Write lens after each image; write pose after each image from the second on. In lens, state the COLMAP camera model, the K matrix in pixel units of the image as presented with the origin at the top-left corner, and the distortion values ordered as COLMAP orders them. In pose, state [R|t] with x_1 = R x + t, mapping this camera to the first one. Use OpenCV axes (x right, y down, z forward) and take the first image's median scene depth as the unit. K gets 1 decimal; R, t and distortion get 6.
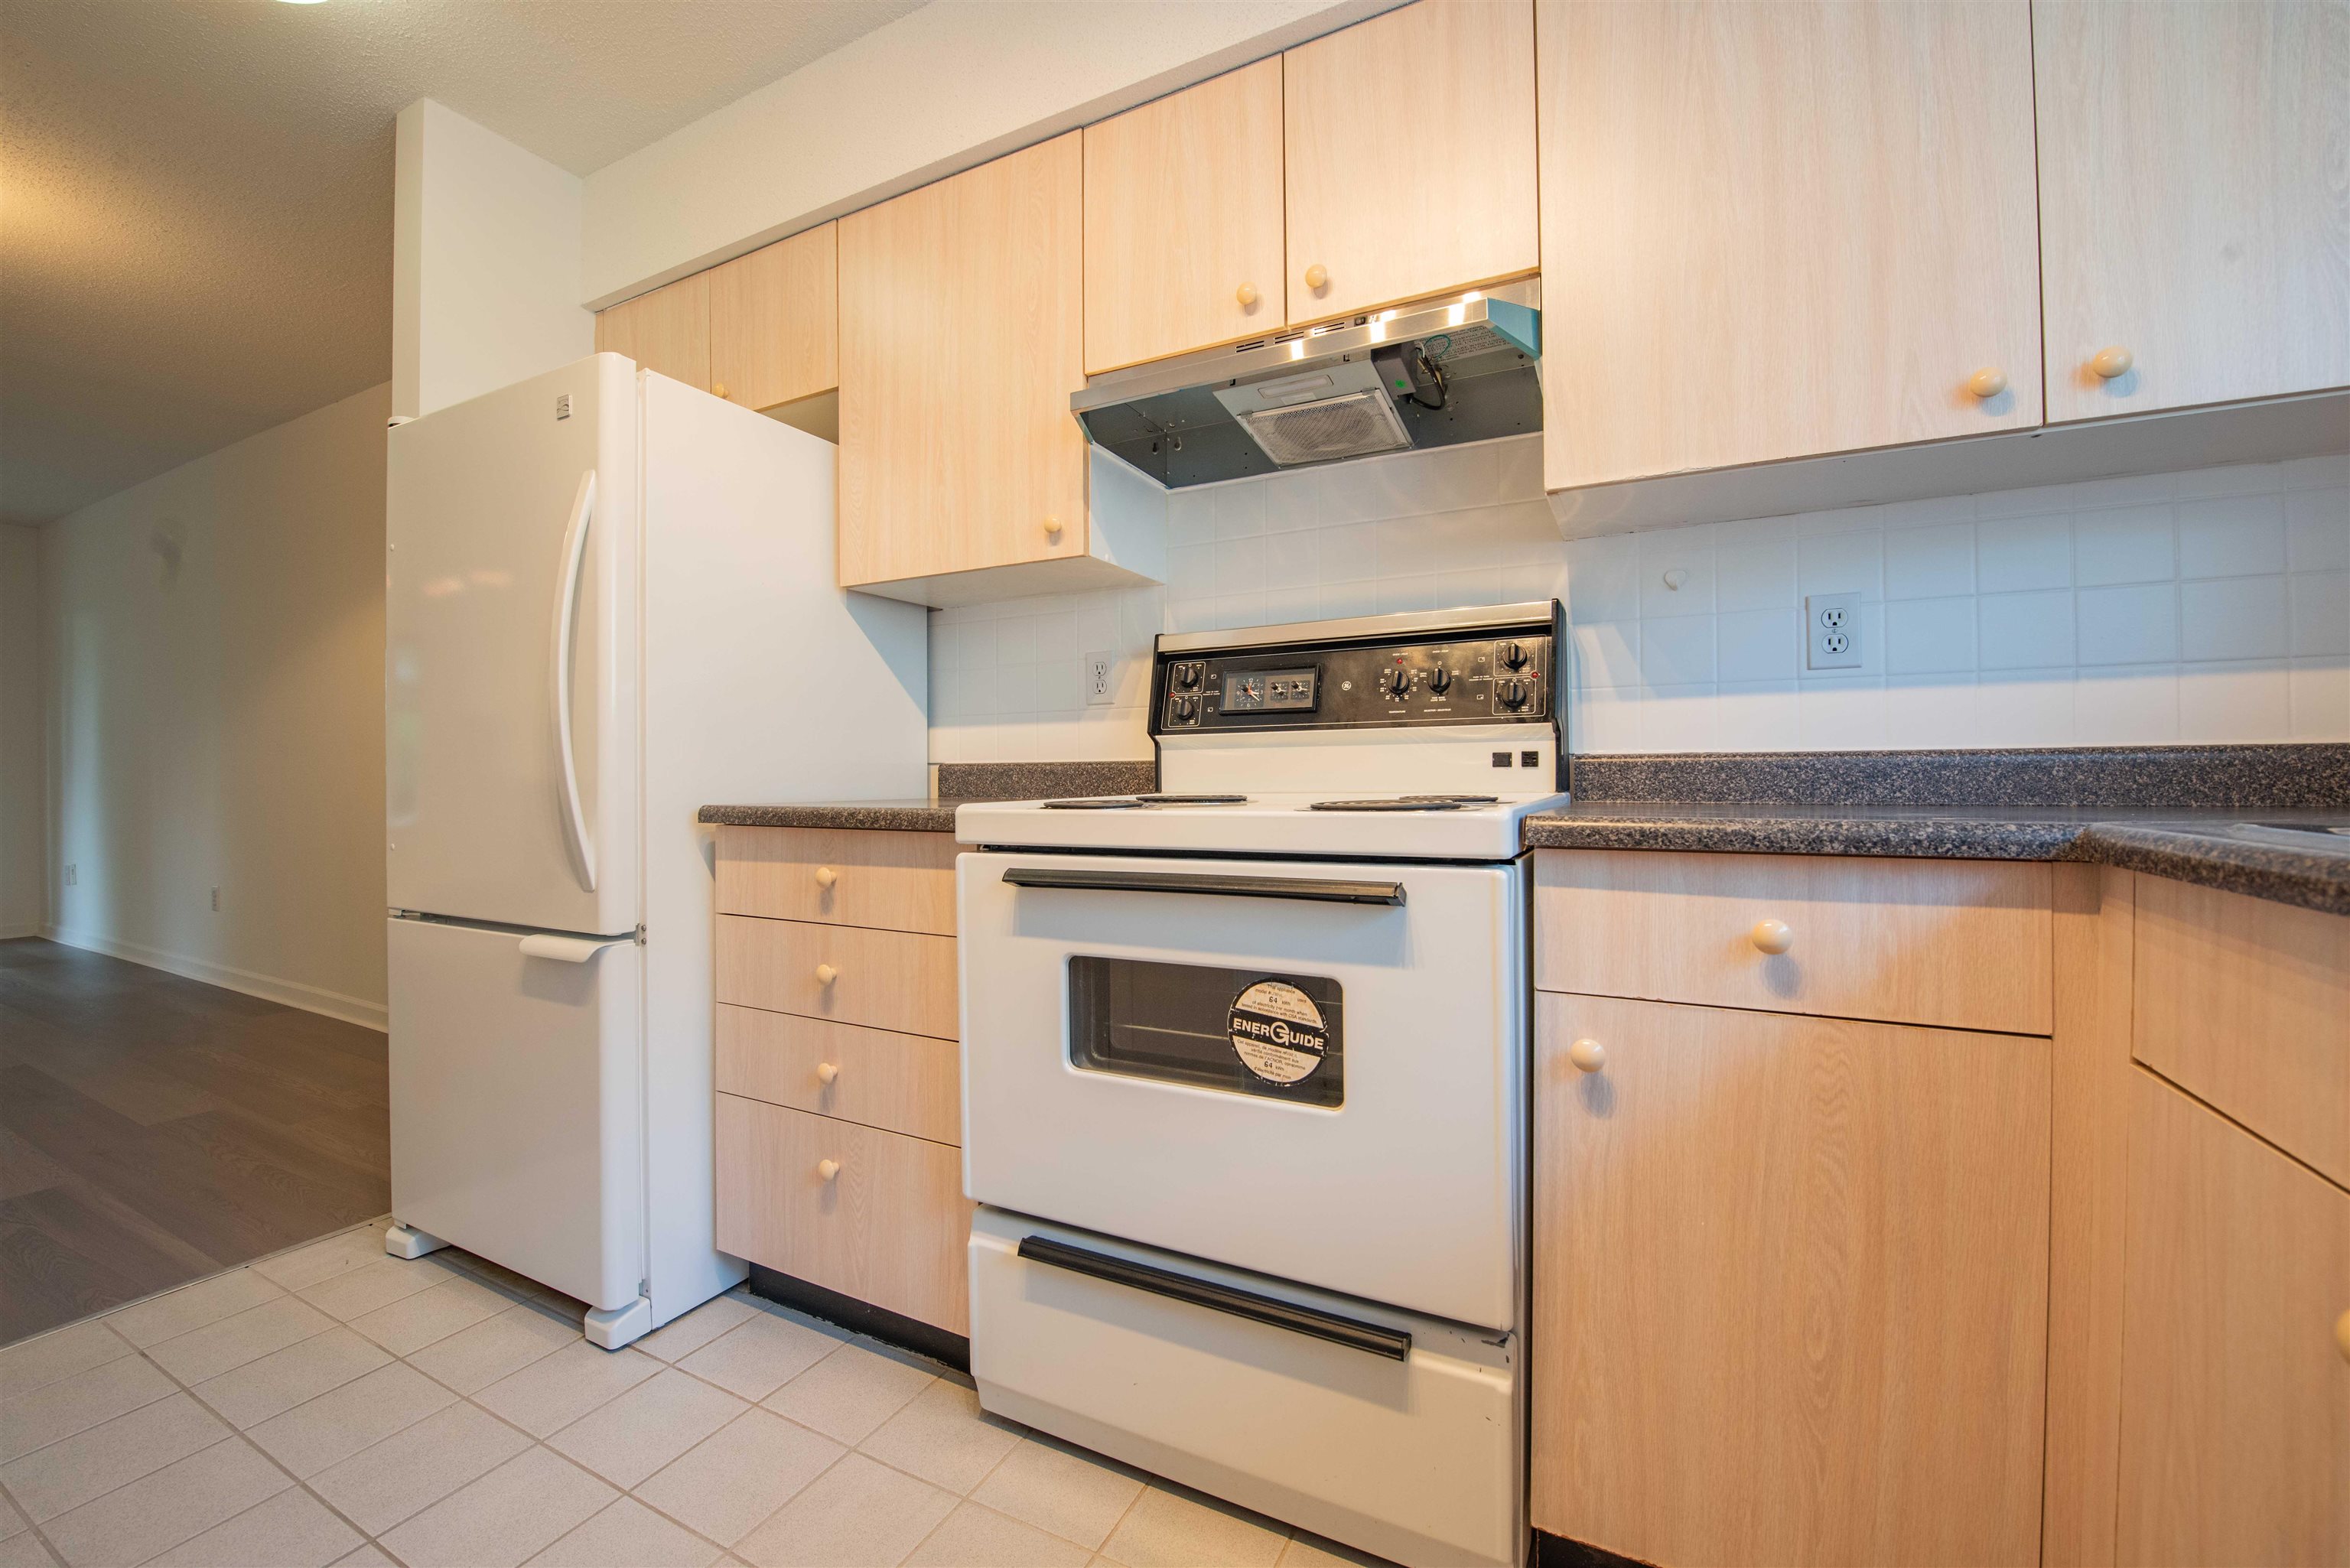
lens RADIAL K [[938.7, 0, 1175.0], [0, 938.7, 784.0], [0, 0, 1]] dist [-0.020759, -0.000039]
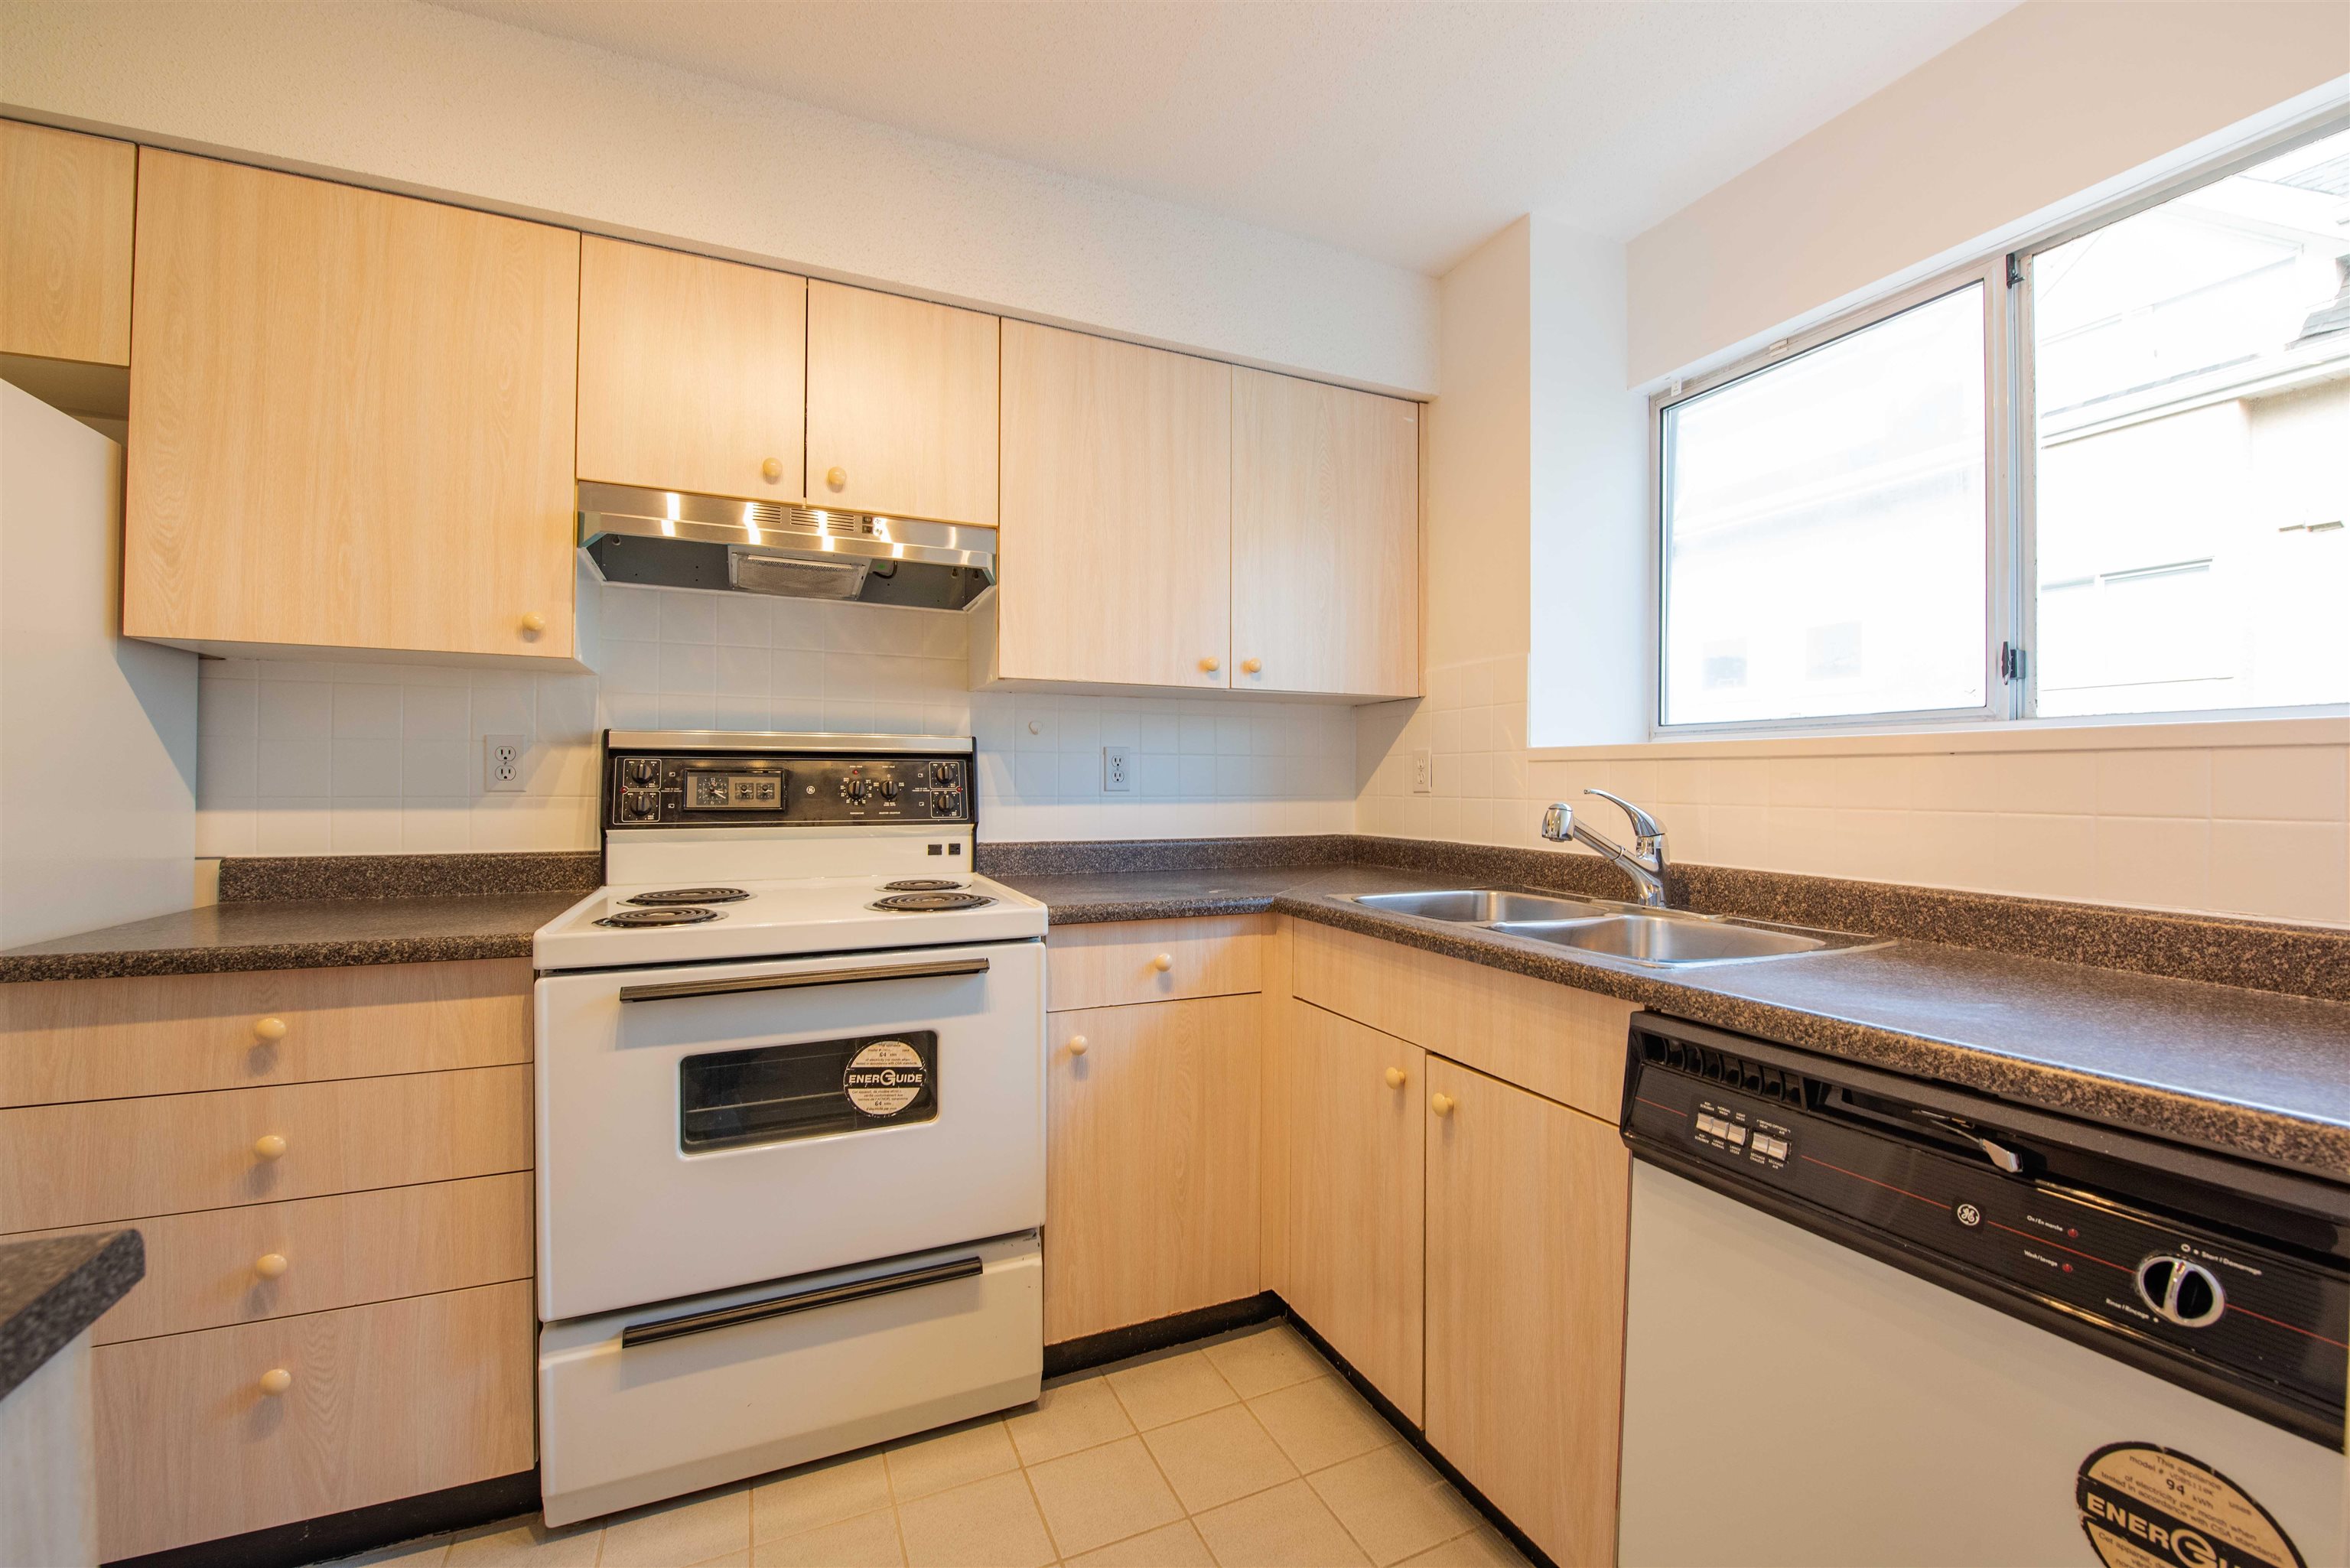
lens RADIAL K [[963.7, 0, 1175.0], [0, 963.7, 784.0], [0, 0, 1]] dist [-0.020393, -0.003752]
pose [[0.612931, 0.004980, 0.790121, -0.615313], [-0.001973, 0.999987, -0.004772, -0.130395], [-0.790134, 0.001366, 0.612932, -0.157064]]
